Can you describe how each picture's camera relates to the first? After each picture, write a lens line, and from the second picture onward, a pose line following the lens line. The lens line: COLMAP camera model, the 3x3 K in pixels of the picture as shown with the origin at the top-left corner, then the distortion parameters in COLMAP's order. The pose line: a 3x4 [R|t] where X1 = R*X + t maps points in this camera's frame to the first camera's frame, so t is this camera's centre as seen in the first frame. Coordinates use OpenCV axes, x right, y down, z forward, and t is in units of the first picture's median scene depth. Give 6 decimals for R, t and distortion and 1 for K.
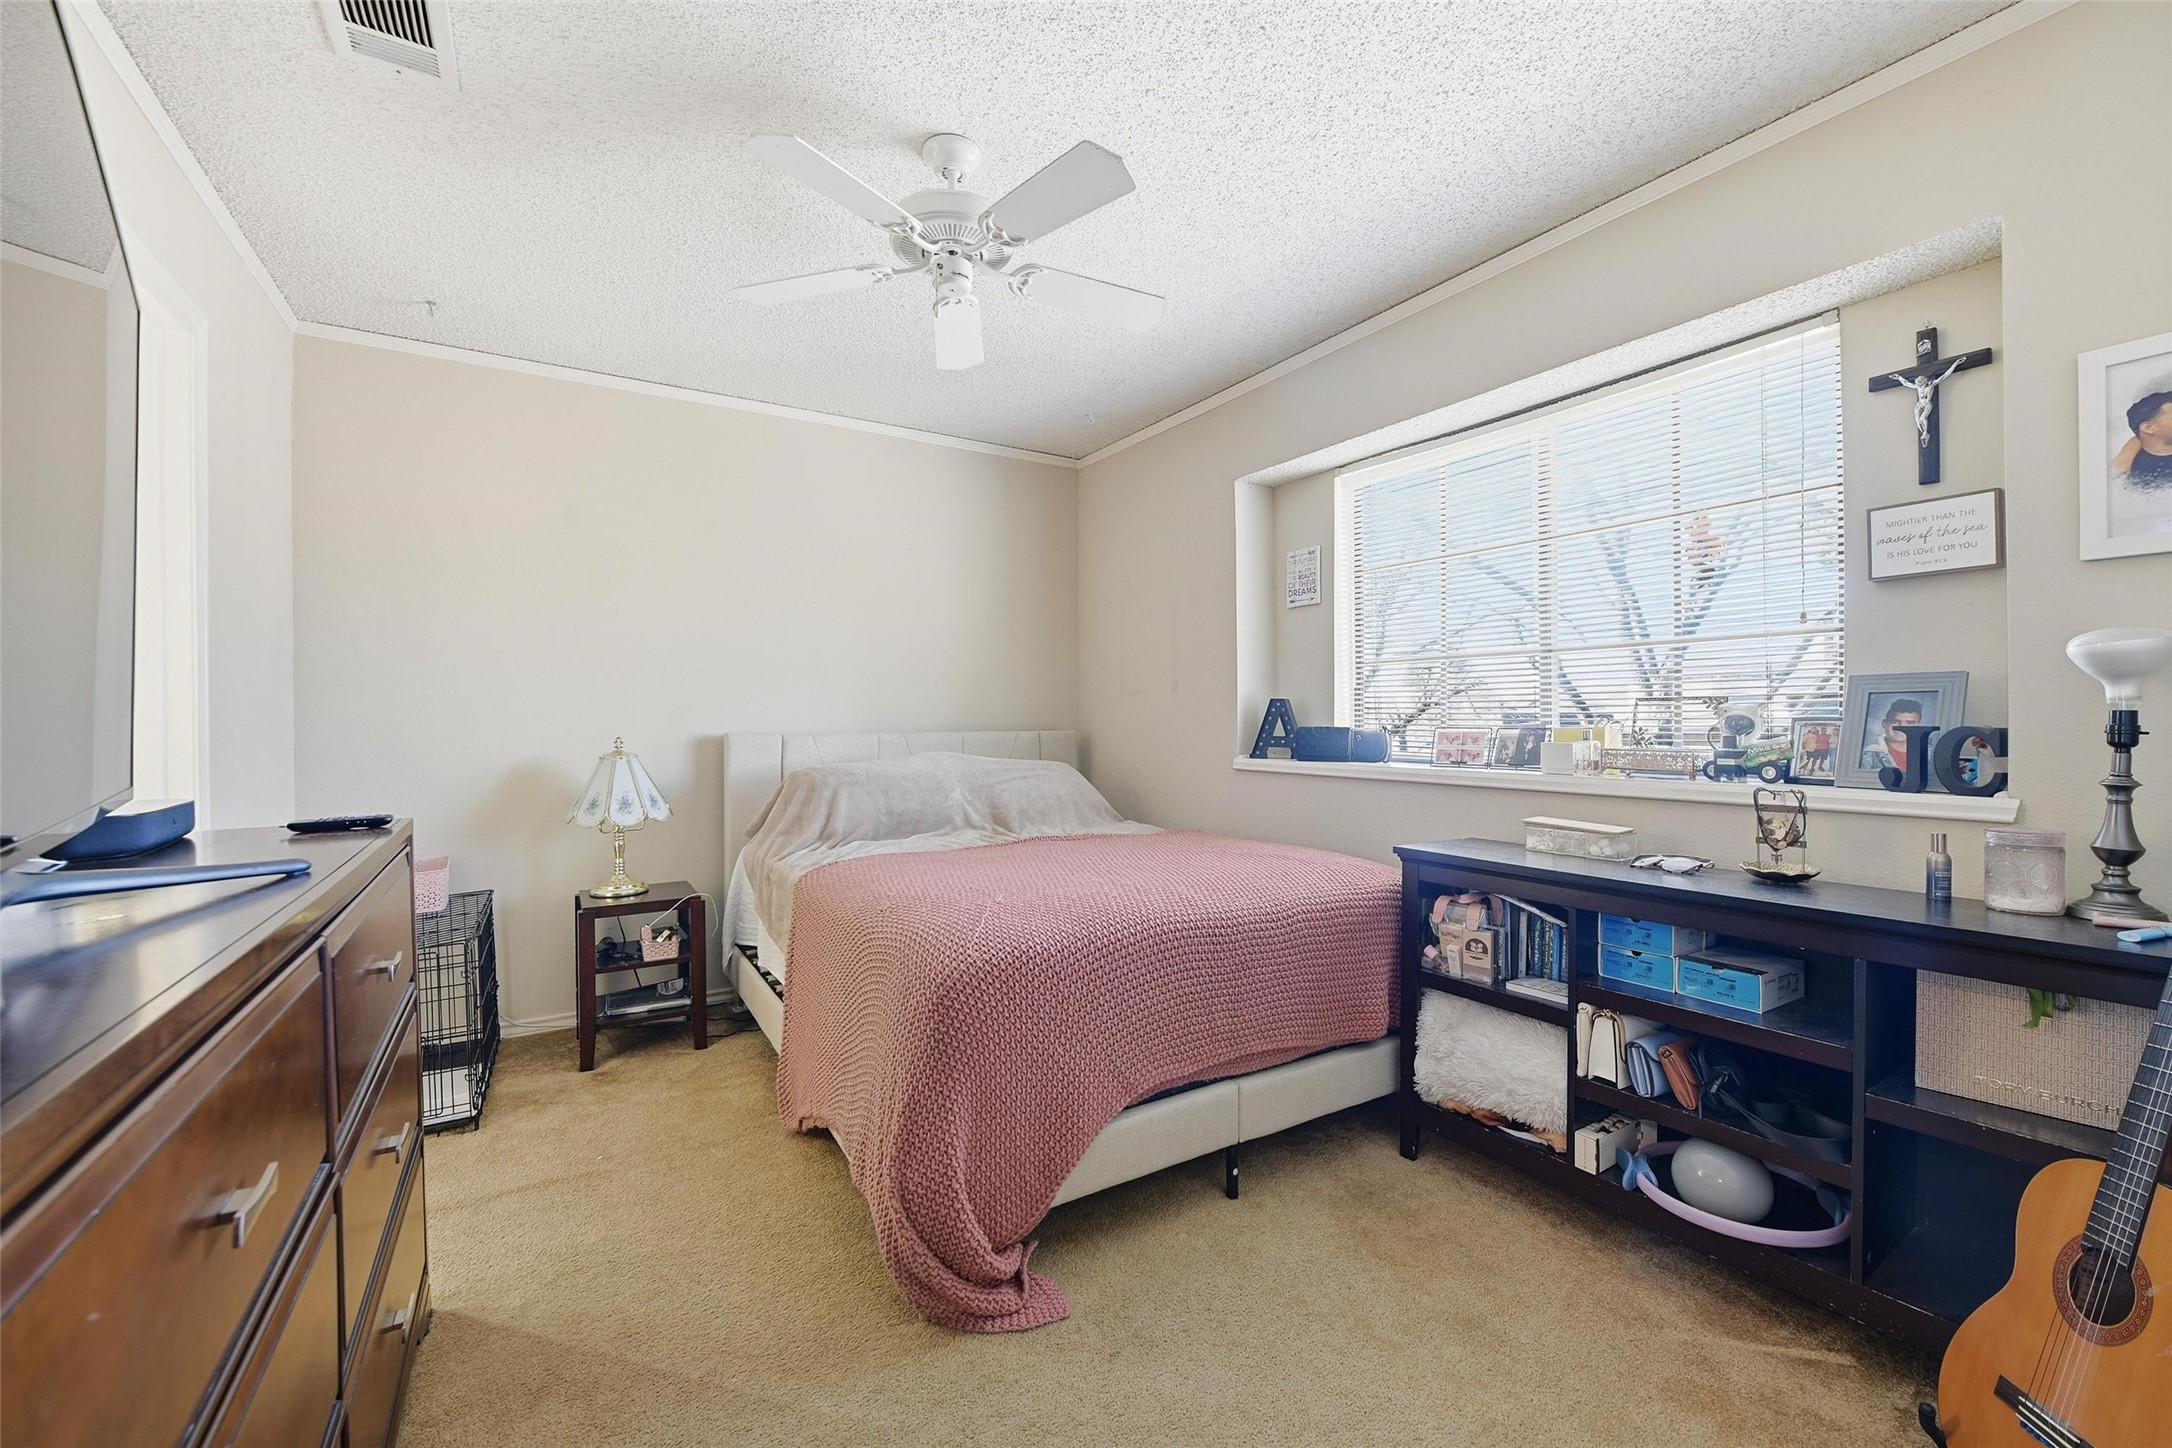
lens RADIAL K [[878.9, 0, 1096.6], [0, 878.9, 725.9], [0, 0, 1]] dist [0.000222, -0.000057]
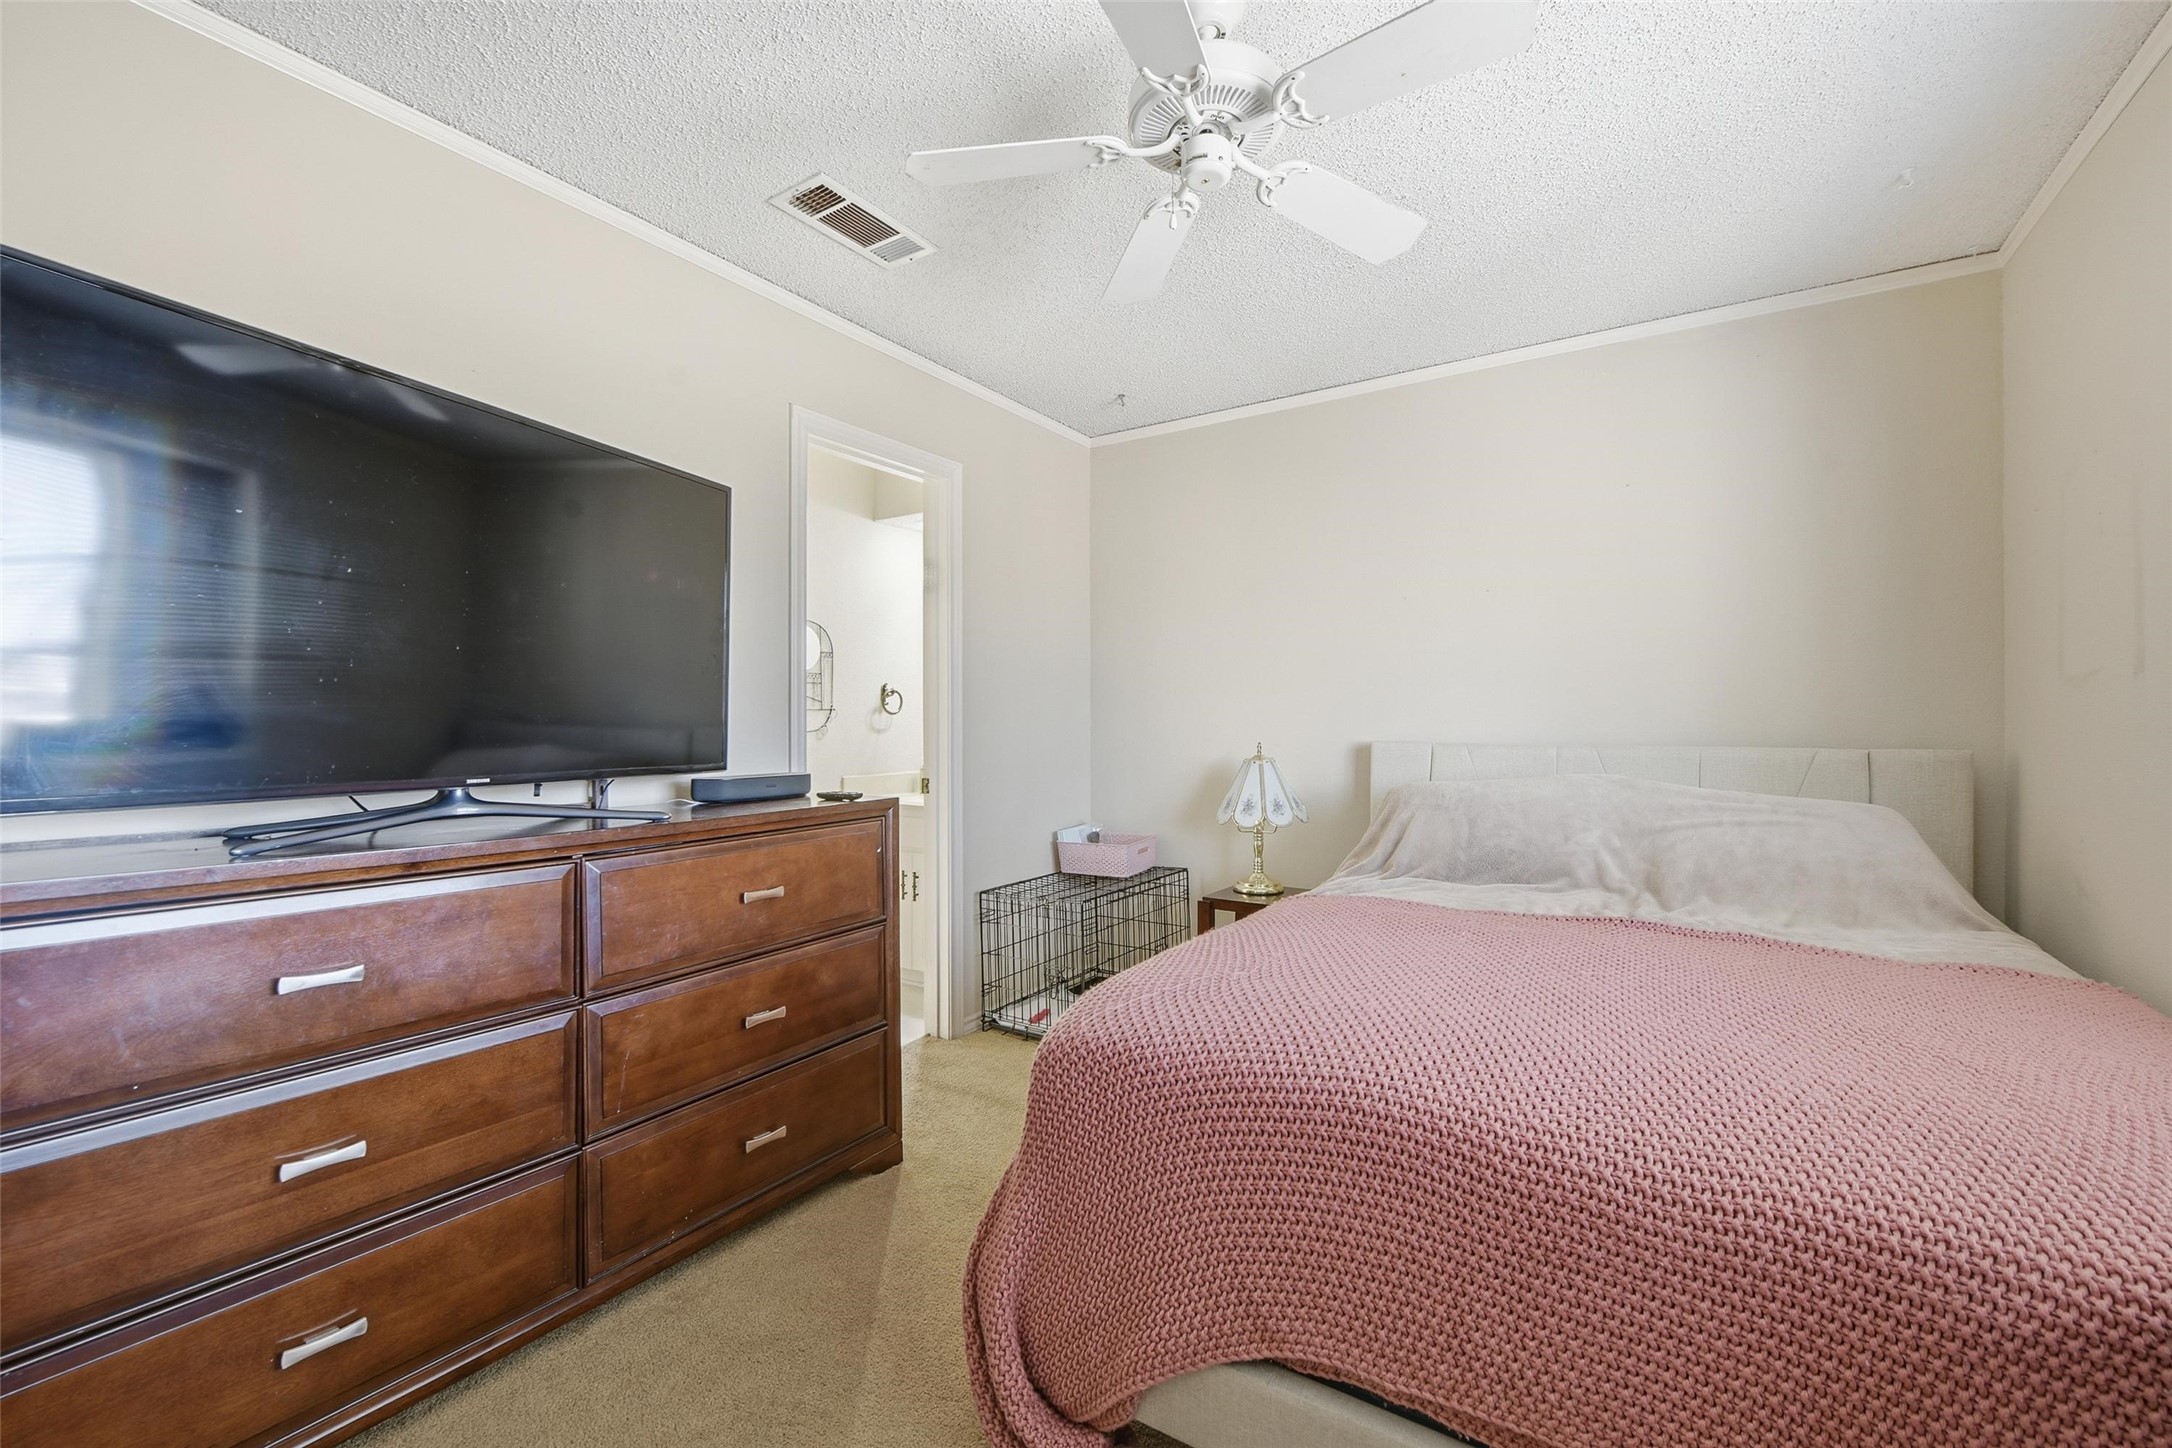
lens RADIAL K [[878.9, 0, 1096.5], [0, 878.9, 716.4], [0, 0, 1]] dist [0.000222, -0.000057]
pose [[0.436756, -0.002973, -0.899575, 0.314992], [-0.014105, 0.999849, -0.010153, -0.004656], [0.899469, 0.017123, 0.436648, 0.366408]]
